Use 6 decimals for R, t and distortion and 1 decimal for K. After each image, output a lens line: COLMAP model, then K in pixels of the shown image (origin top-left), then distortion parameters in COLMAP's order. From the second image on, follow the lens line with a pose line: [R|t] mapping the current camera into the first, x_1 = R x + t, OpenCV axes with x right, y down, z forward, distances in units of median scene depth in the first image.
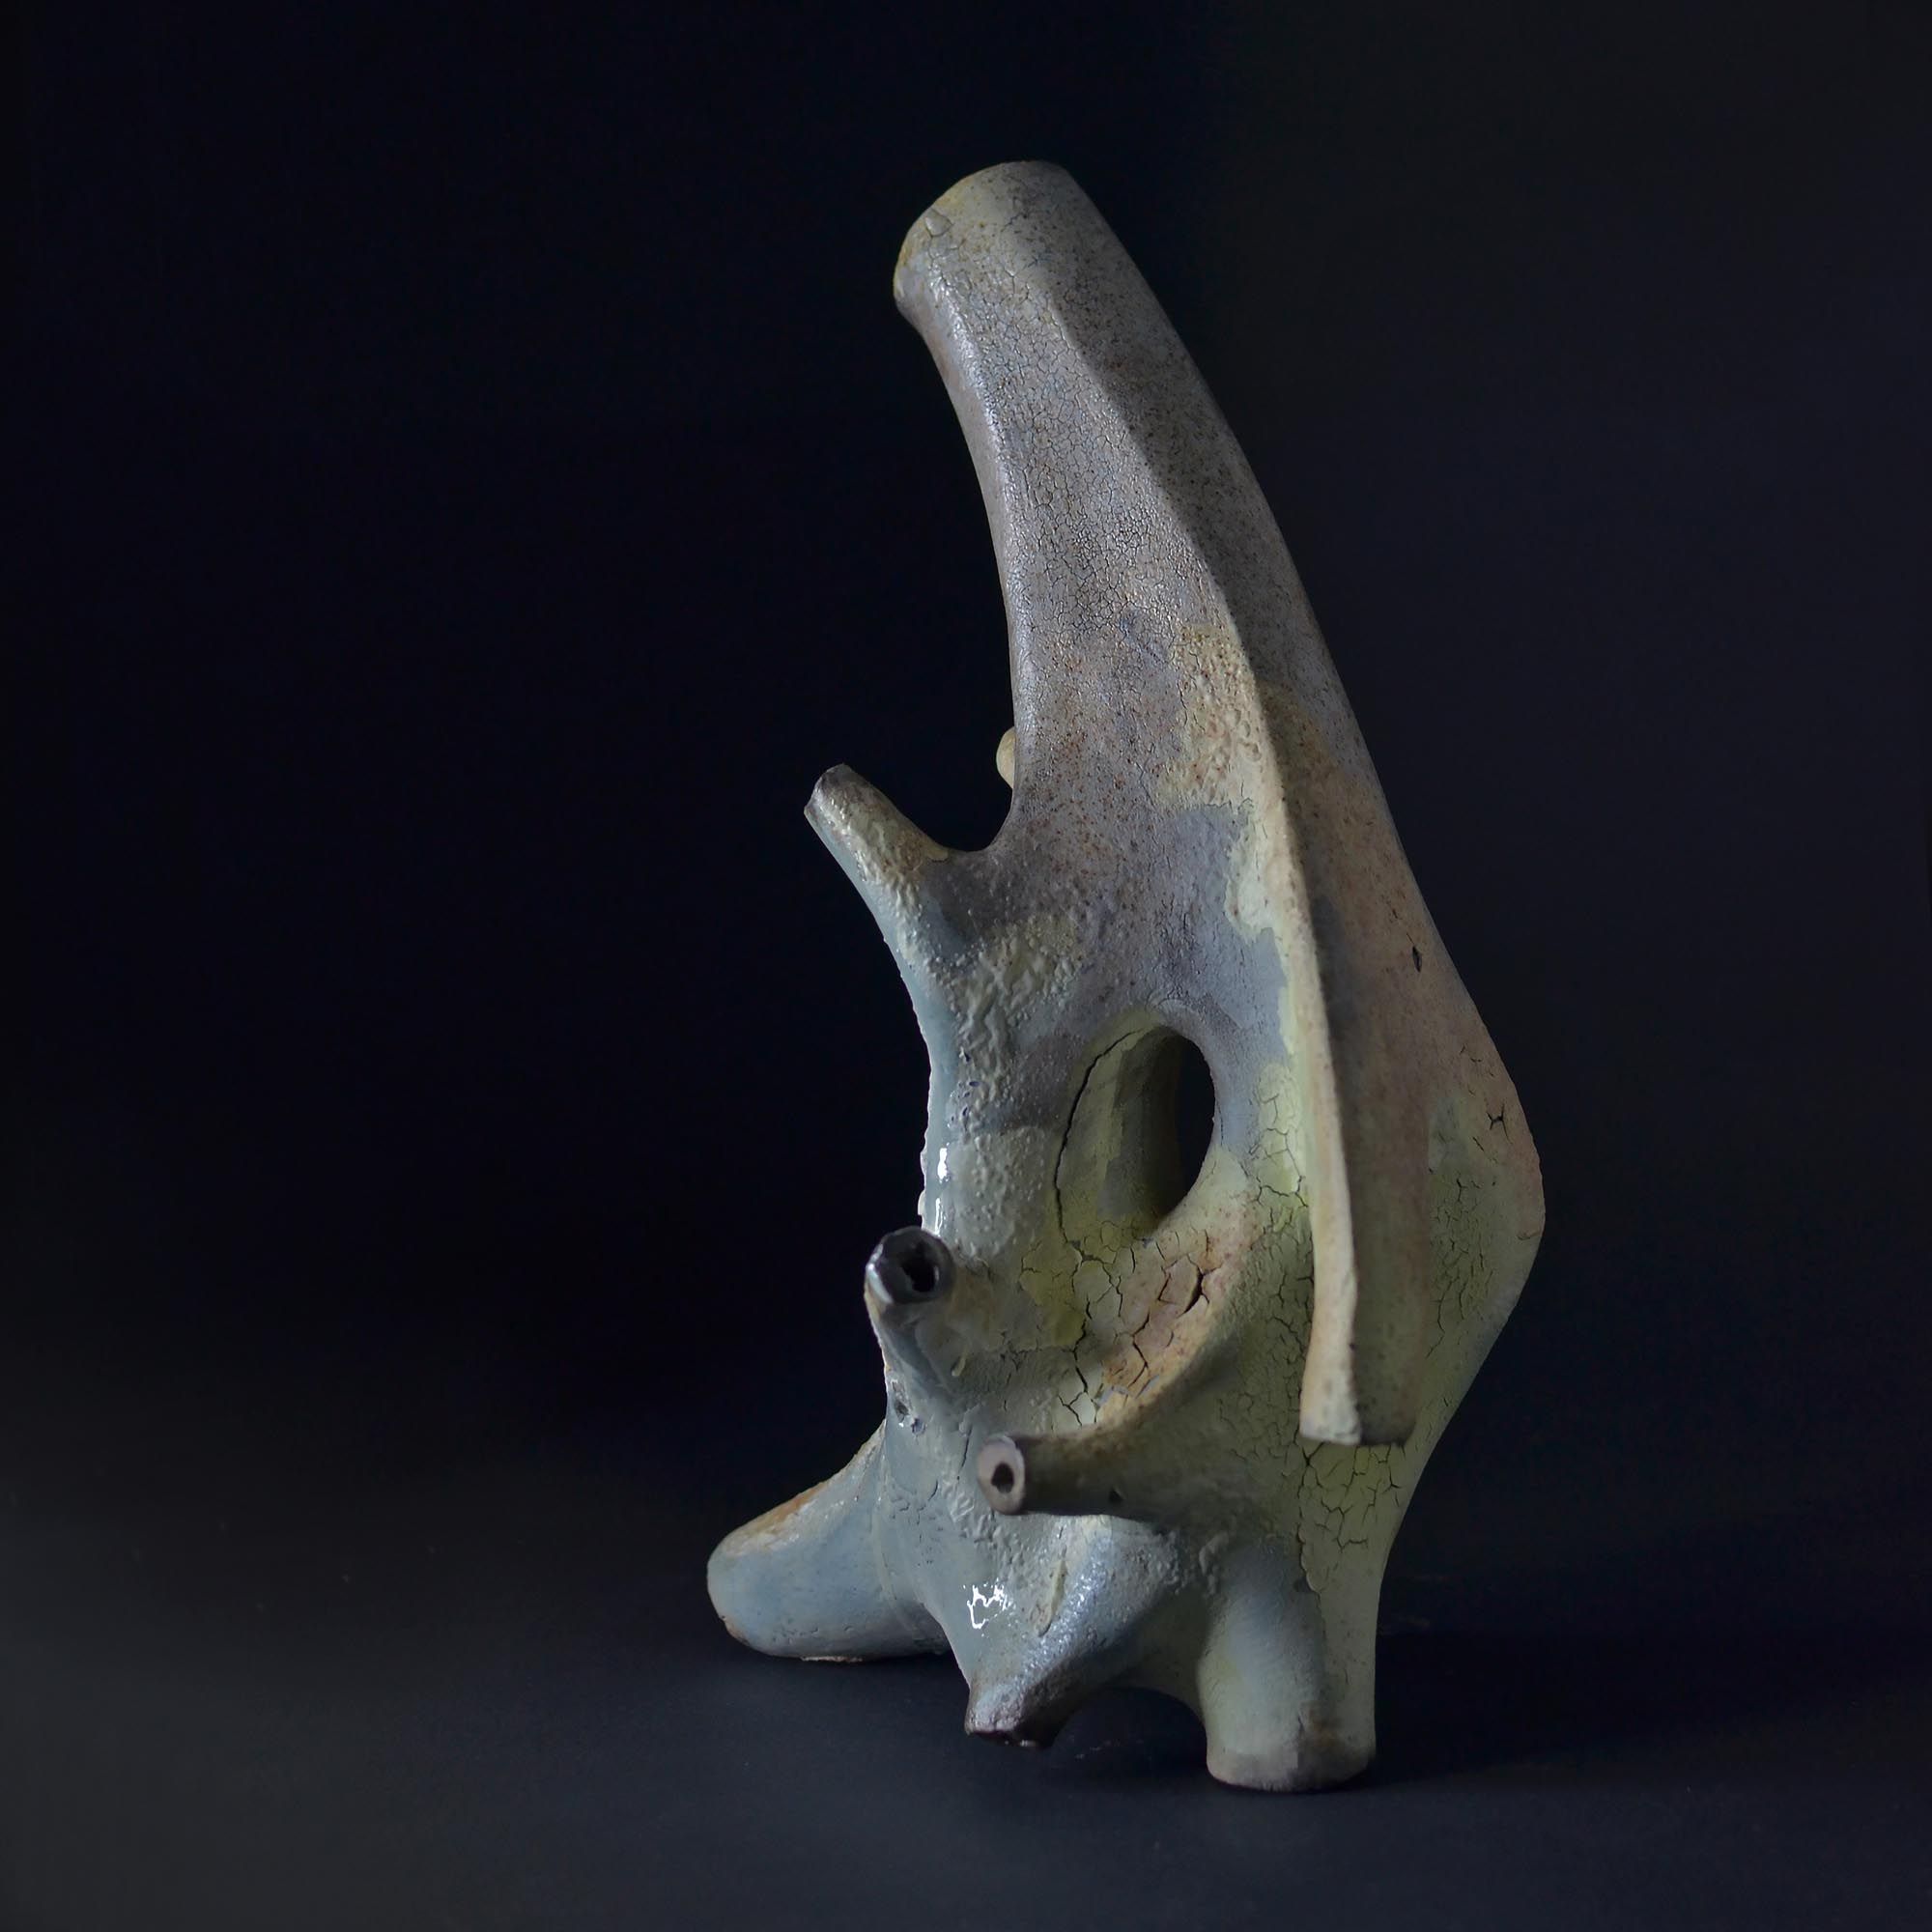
lens RADIAL K [[3309.6, 0, 966.0], [0, 3309.6, 966.0], [0, 0, 1]] dist [-0.027455, -0.046991]
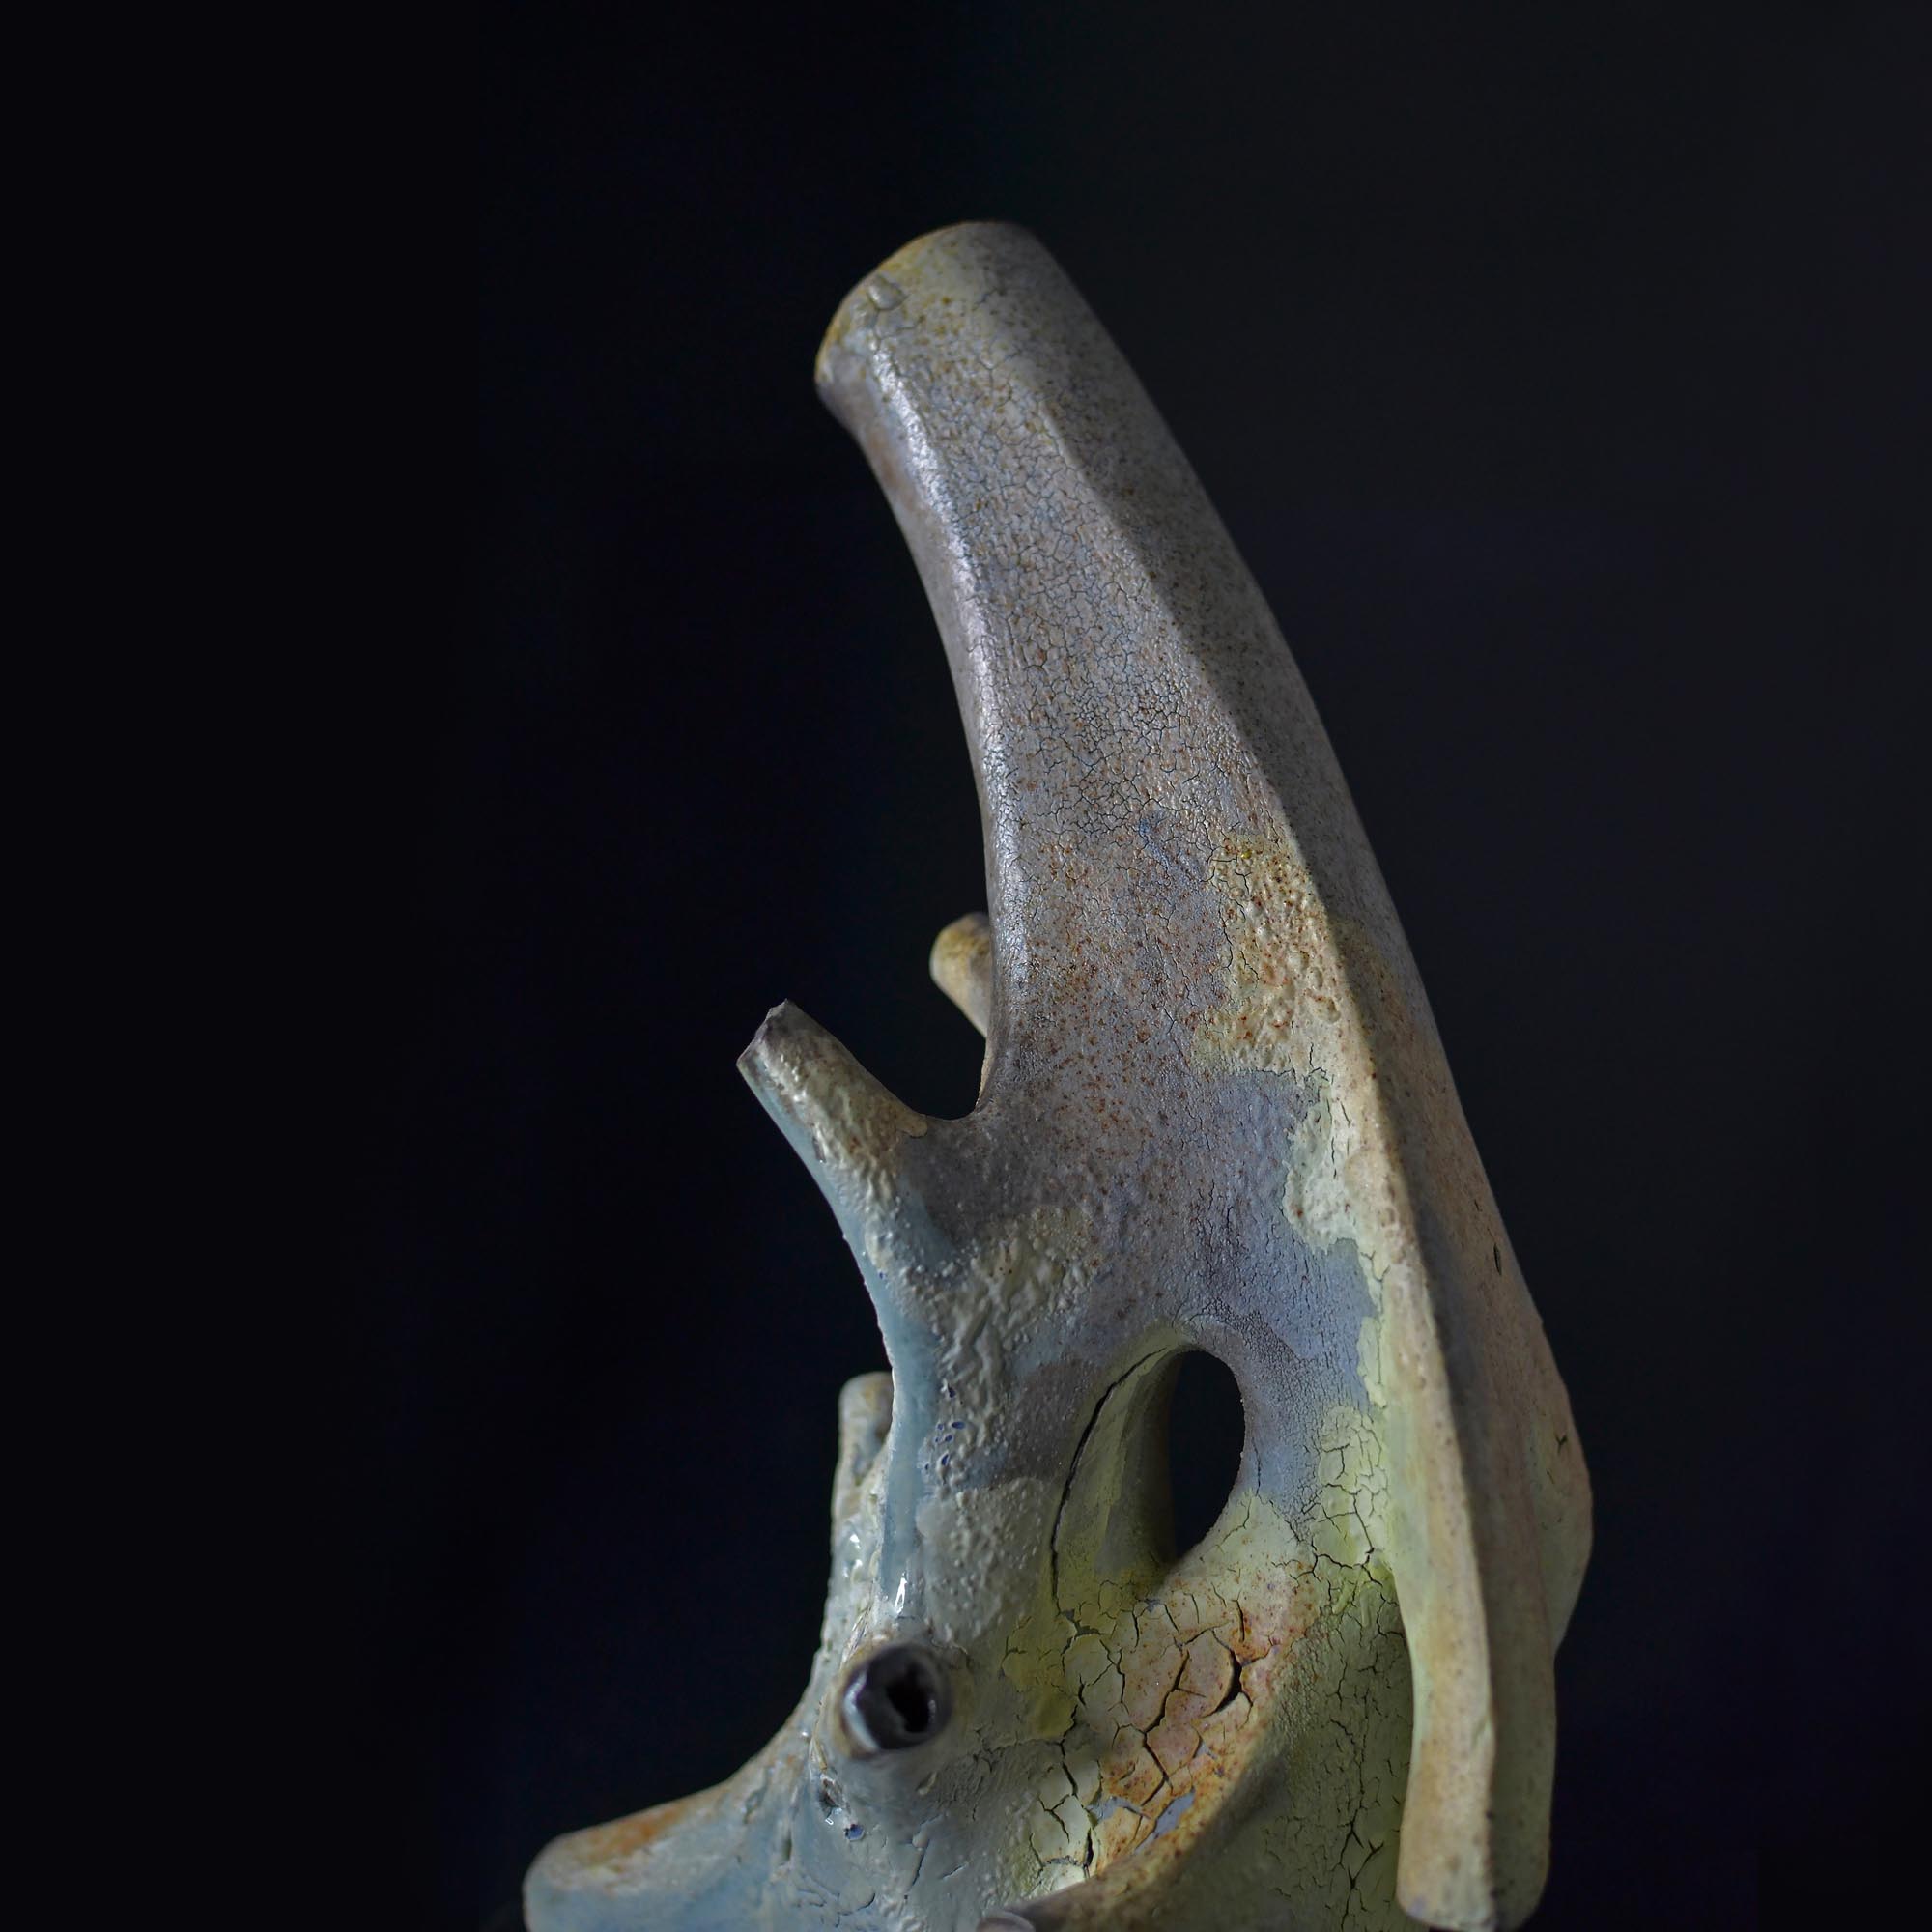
lens RADIAL K [[2601.9, 0, 966.0], [0, 2601.9, 966.0], [0, 0, 1]] dist [-0.014323, -0.019249]
pose [[0.983123, 0.018721, 0.181986, -0.108374], [-0.026778, 0.998762, 0.041918, -0.097193], [-0.180976, -0.046083, 0.982407, 0.405273]]
